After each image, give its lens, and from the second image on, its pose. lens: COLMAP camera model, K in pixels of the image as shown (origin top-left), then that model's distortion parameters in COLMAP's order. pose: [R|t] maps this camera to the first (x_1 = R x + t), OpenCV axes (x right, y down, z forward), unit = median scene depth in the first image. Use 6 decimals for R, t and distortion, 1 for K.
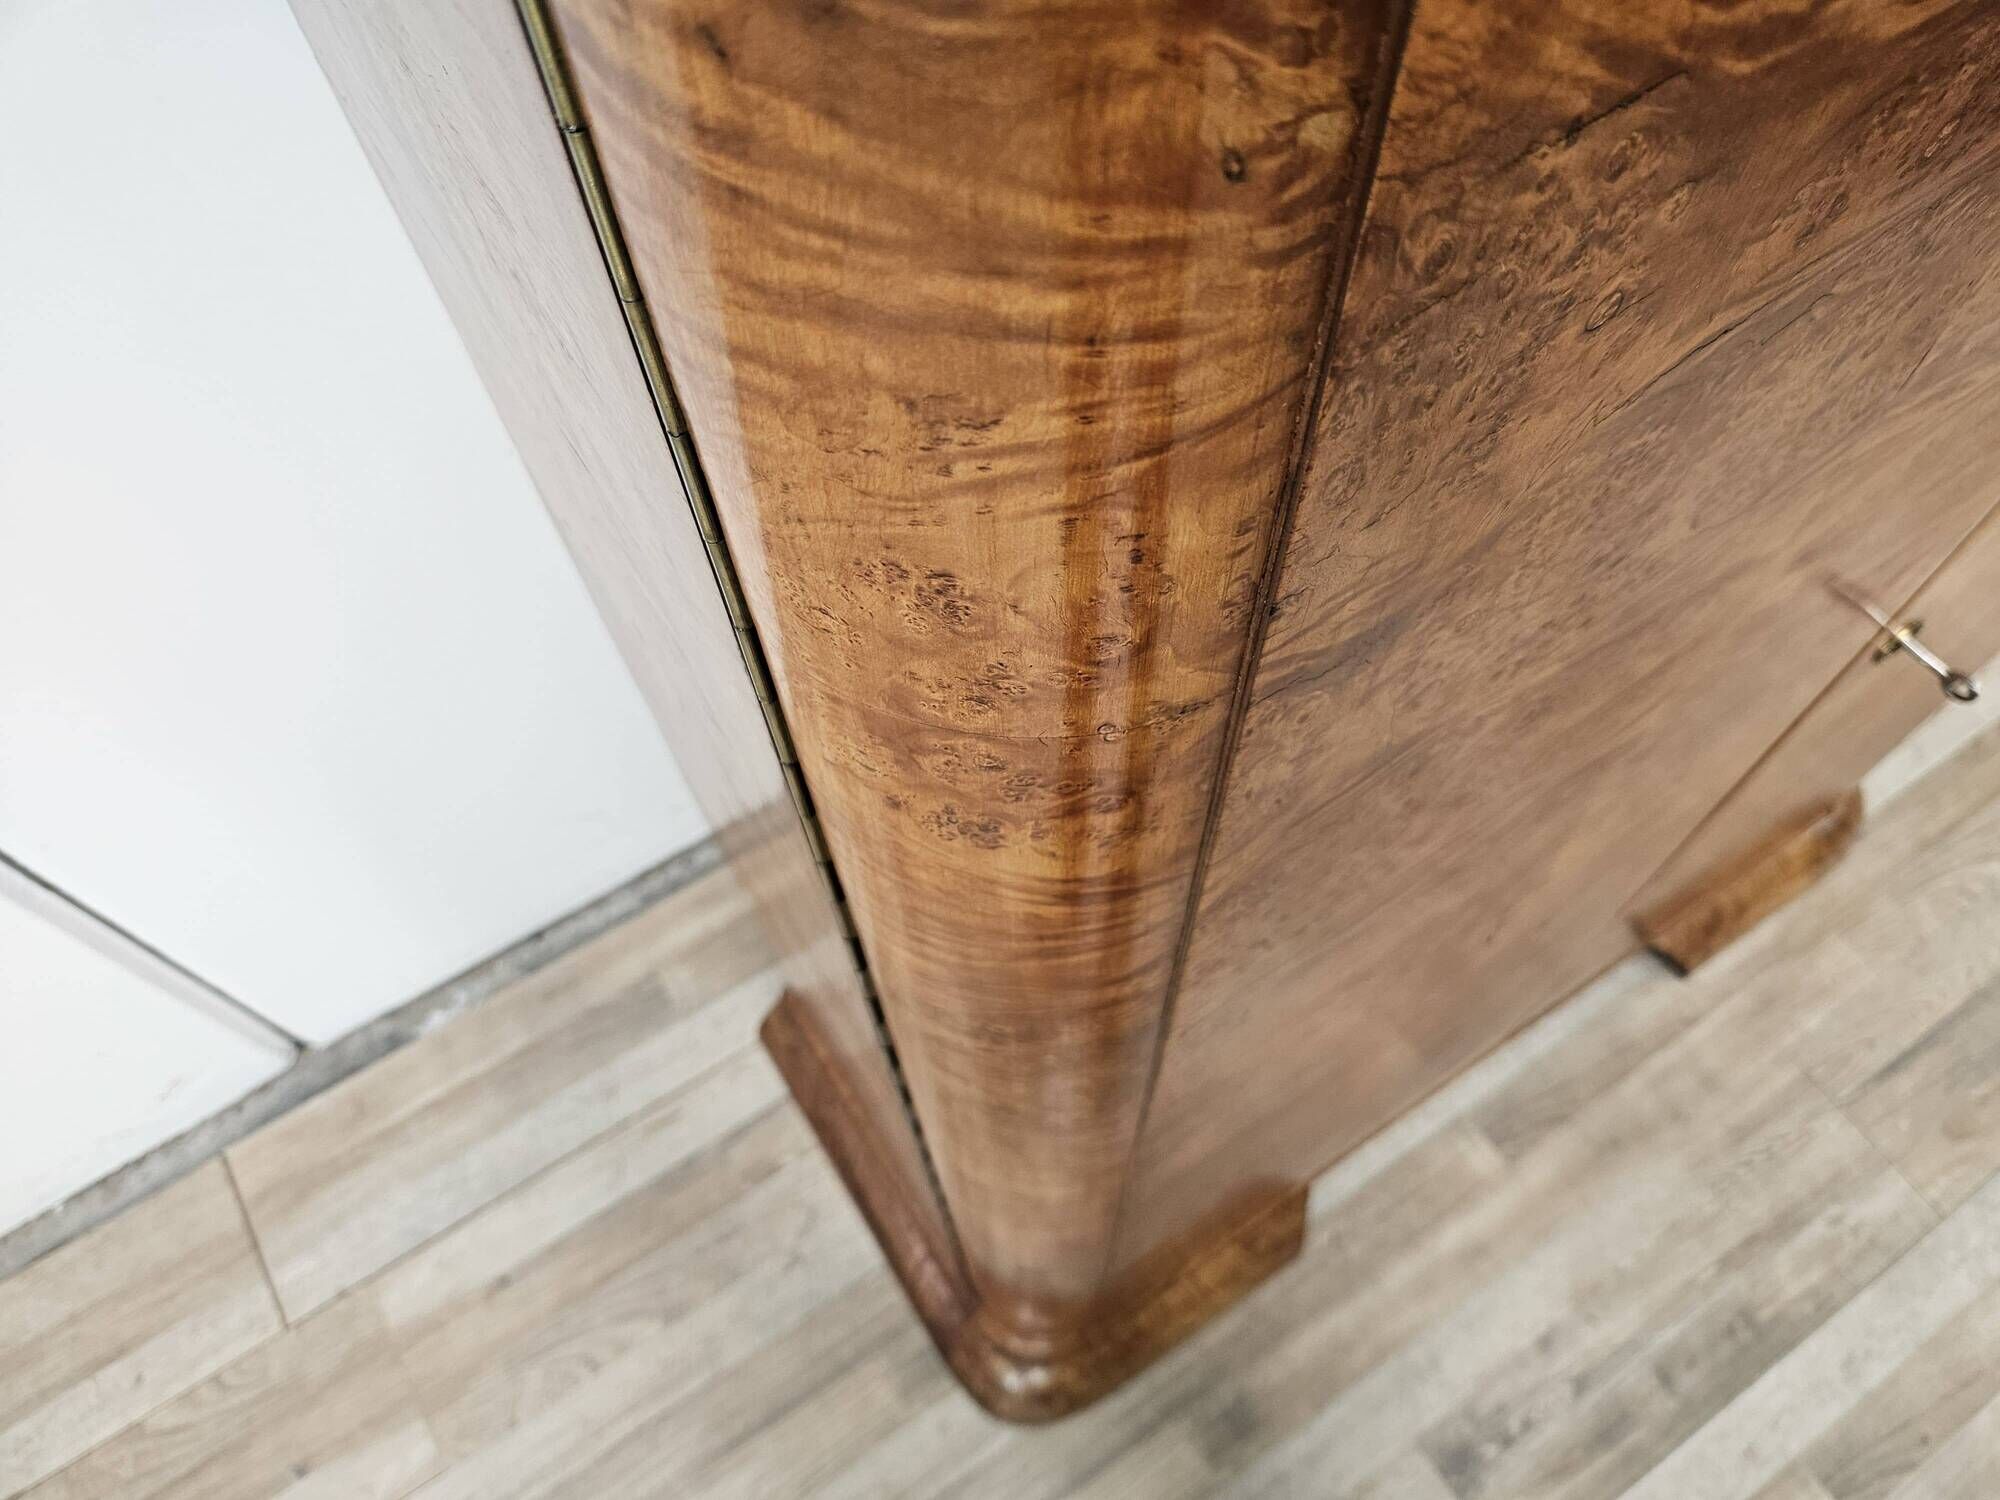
lens RADIAL K [[1385.6, 0, 1000.7], [0, 1385.6, 740.2], [0, 0, 1]] dist [0.048260, -0.052816]
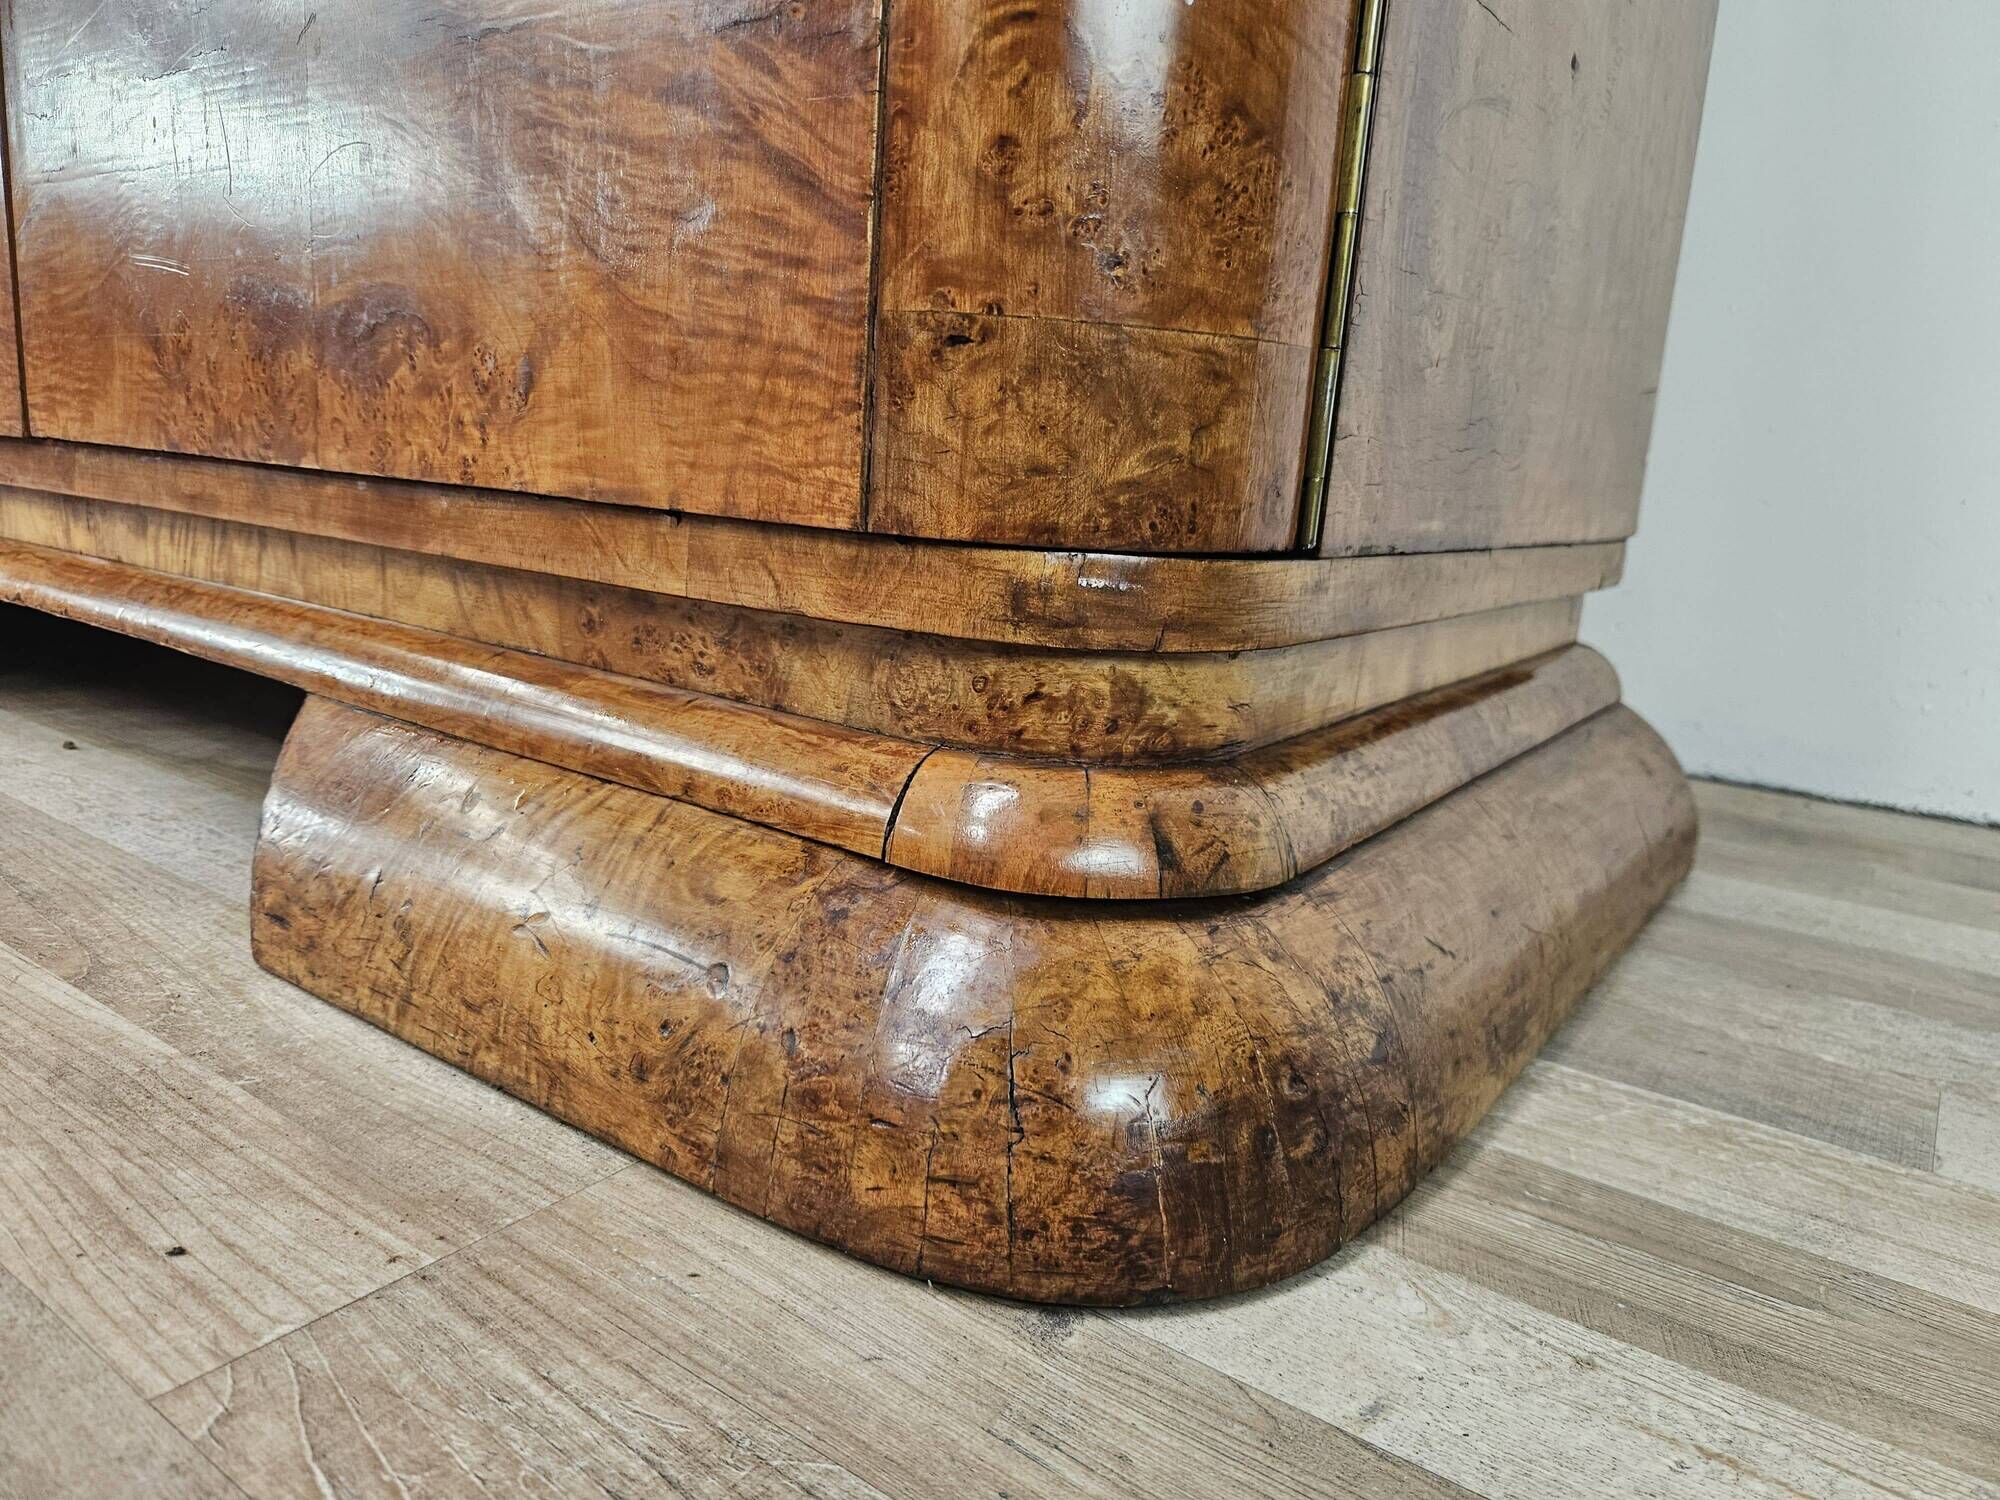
lens RADIAL K [[1385.6, 0, 988.1], [0, 1385.6, 763.9], [0, 0, 1]] dist [0.048260, -0.052816]
pose [[0.354329, 0.261093, -0.897932, 5.428367], [-0.853027, 0.483673, -0.195971, 0.518285], [0.383139, 0.835398, 0.394099, 6.186718]]
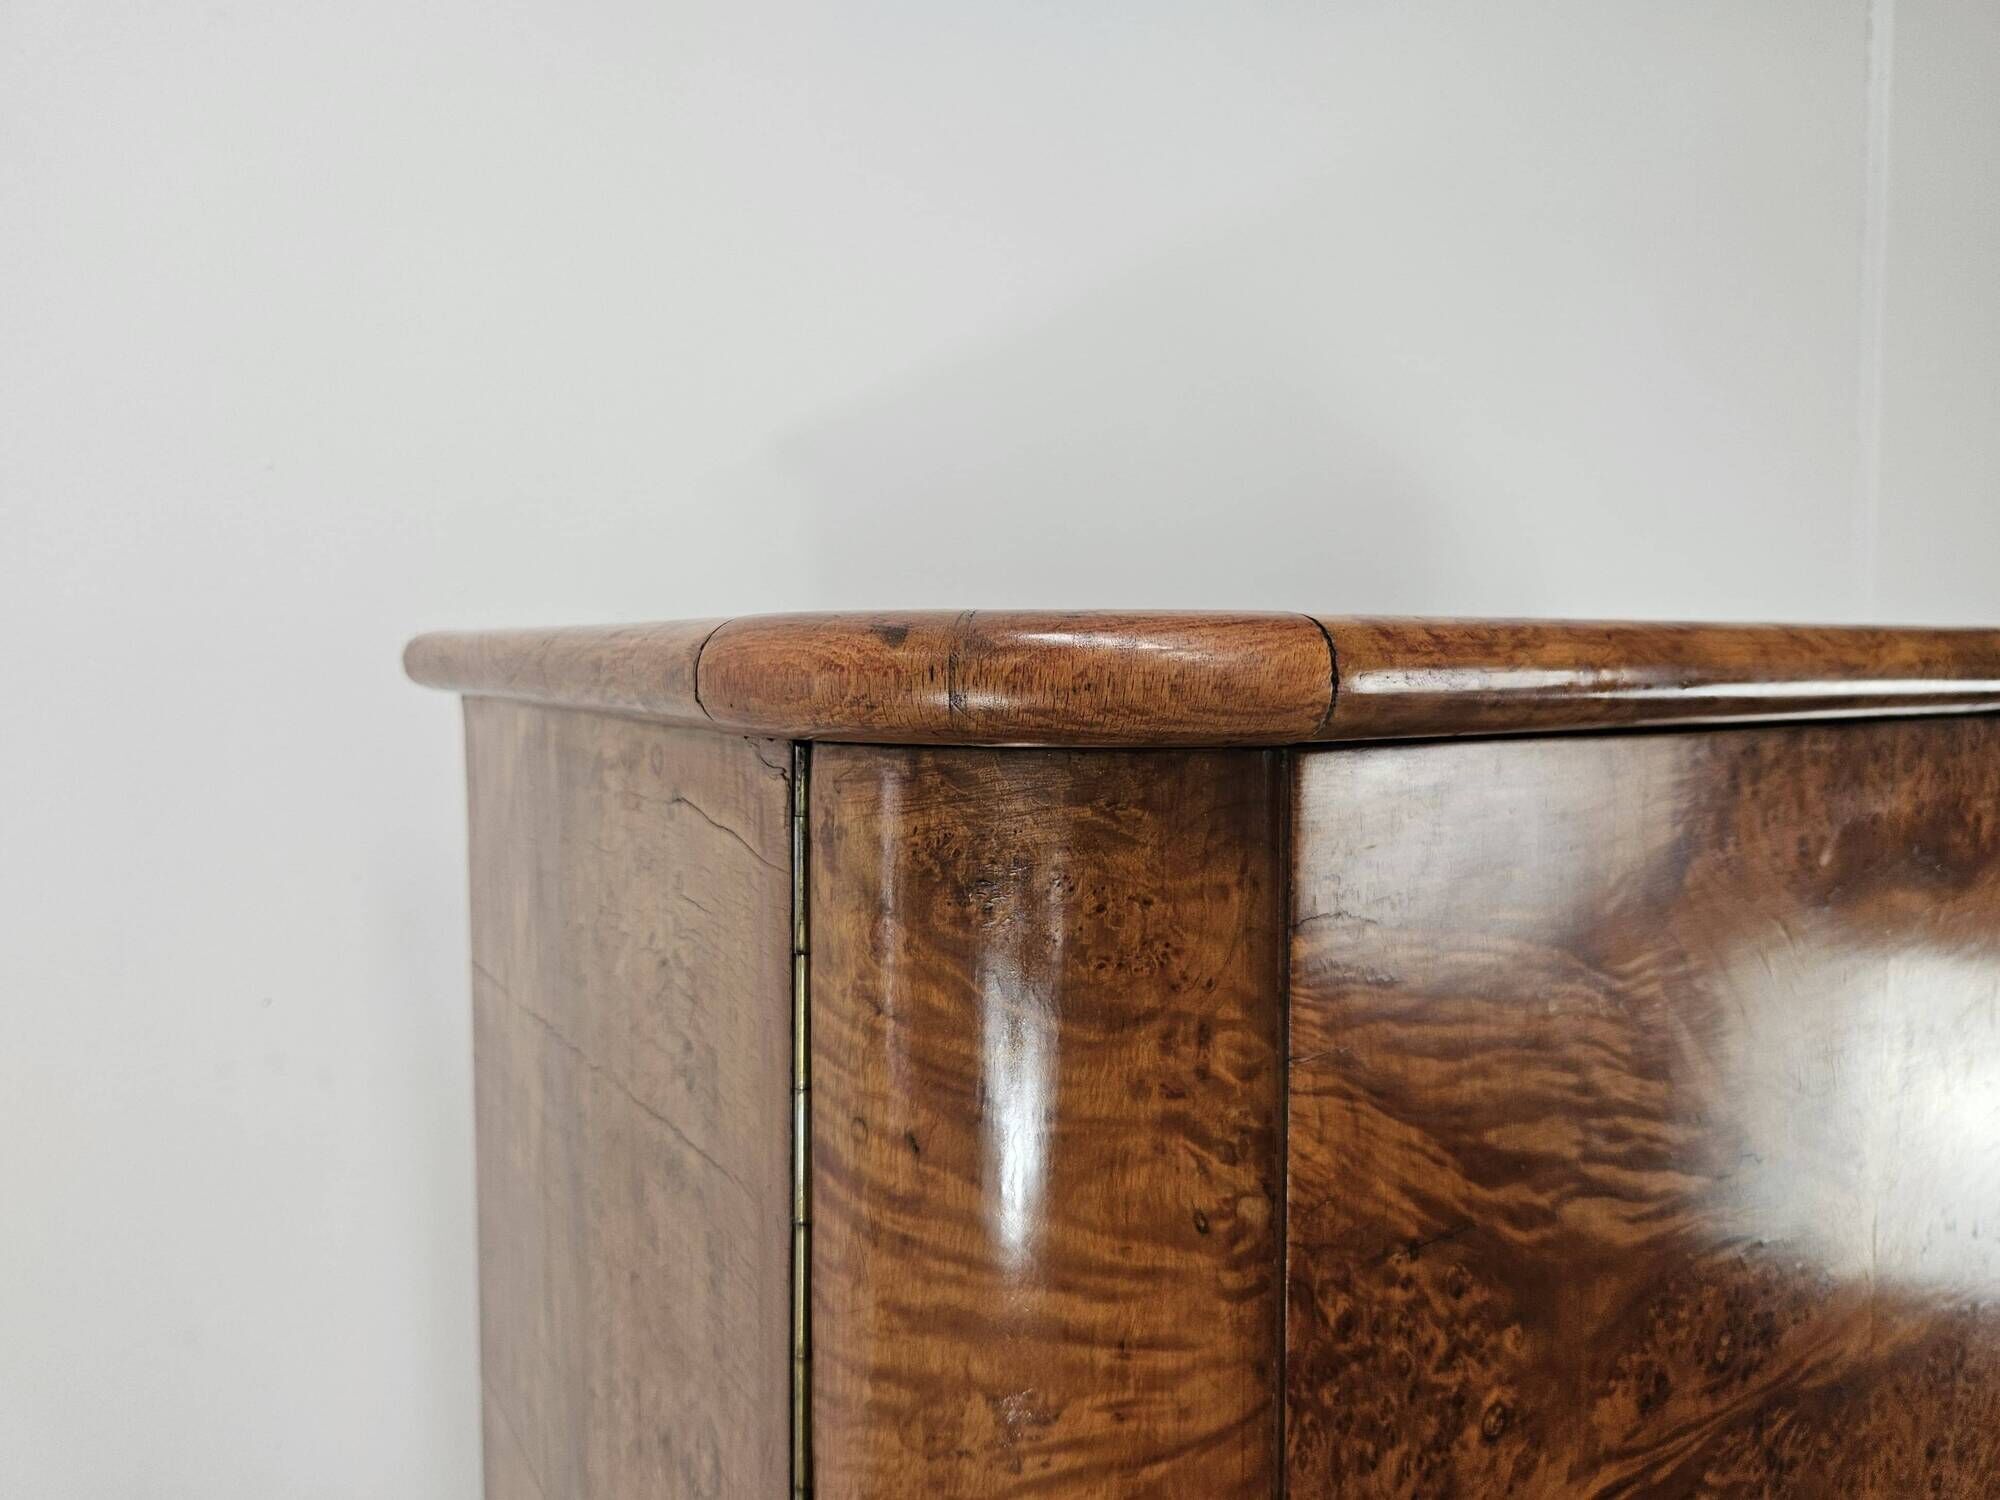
lens RADIAL K [[1385.6, 0, 1012.9], [0, 1385.6, 756.6], [0, 0, 1]] dist [0.048260, -0.052816]
pose [[0.998888, 0.036273, -0.030101, -0.026760], [-0.045169, 0.554018, -0.831278, 0.545863], [-0.013476, 0.831714, 0.555041, -0.332124]]
